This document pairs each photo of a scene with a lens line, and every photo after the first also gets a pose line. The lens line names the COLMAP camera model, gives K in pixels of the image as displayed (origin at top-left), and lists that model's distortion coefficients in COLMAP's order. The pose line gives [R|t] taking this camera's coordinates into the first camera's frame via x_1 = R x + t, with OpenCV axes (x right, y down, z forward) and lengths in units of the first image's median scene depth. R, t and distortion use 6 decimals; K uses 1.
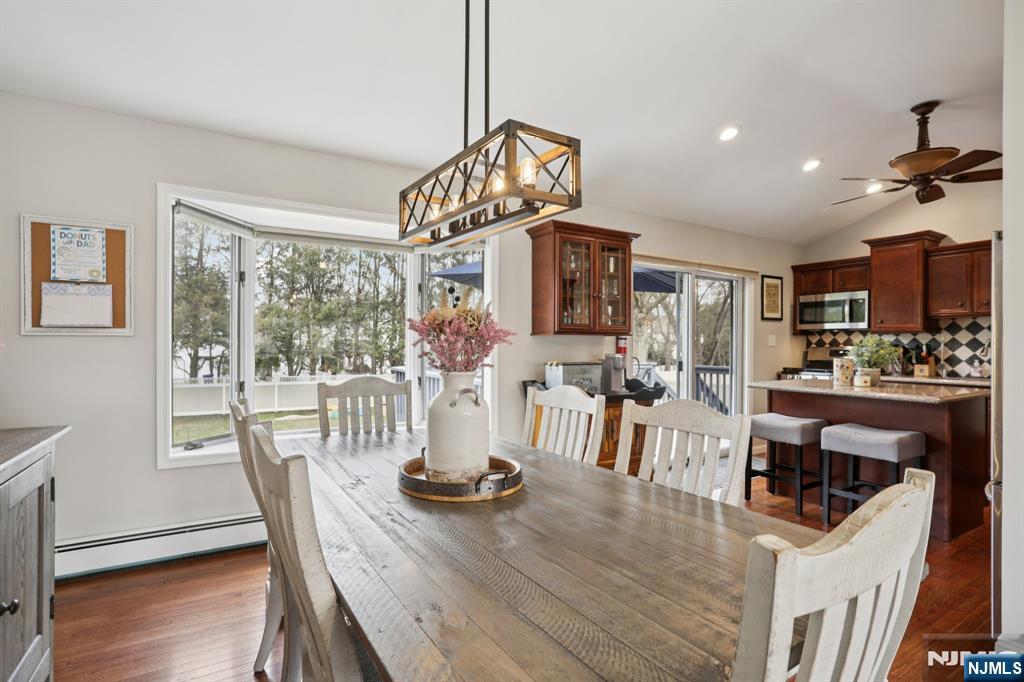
lens RADIAL K [[509.1, 0, 509.5], [0, 509.1, 344.4], [0, 0, 1]] dist [-0.019358, 0.000650]
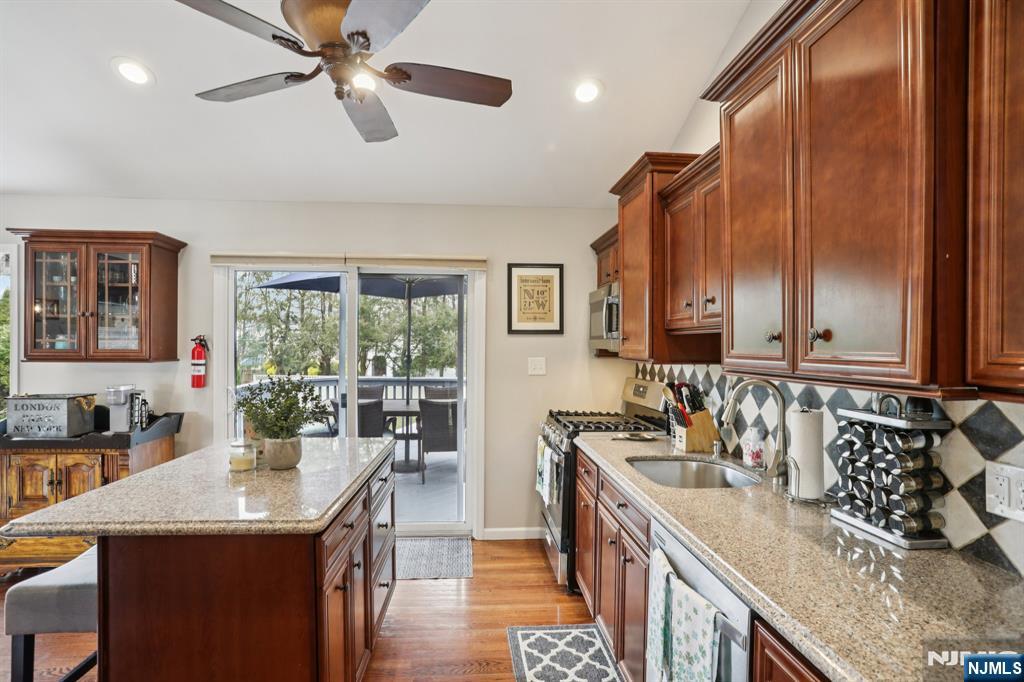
lens RADIAL K [[509.1, 0, 509.5], [0, 509.1, 344.4], [0, 0, 1]] dist [-0.019358, 0.000650]
pose [[0.889226, 0.004427, -0.457446, 0.850009], [-0.004127, 0.999990, 0.001655, -0.037950], [0.457449, 0.000416, 0.889236, 0.452586]]
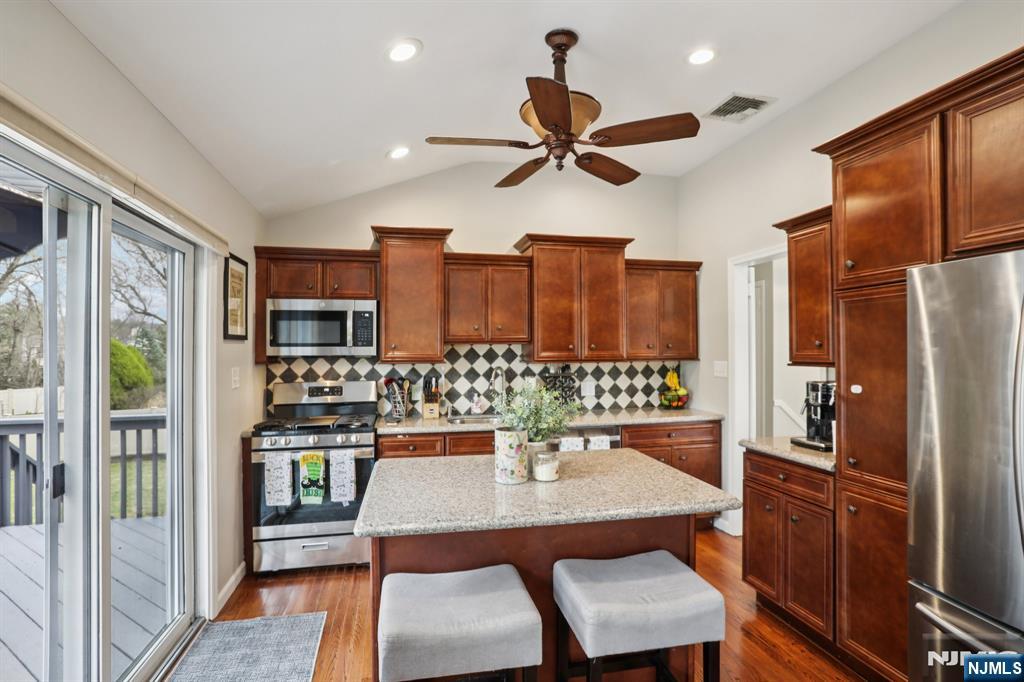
lens RADIAL K [[509.1, 0, 509.5], [0, 509.1, 344.4], [0, 0, 1]] dist [-0.019358, 0.000650]
pose [[0.328603, 0.009540, 0.944420, 0.119241], [0.002120, 0.999939, -0.010839, -0.039162], [-0.944466, 0.005564, 0.328563, 0.601406]]
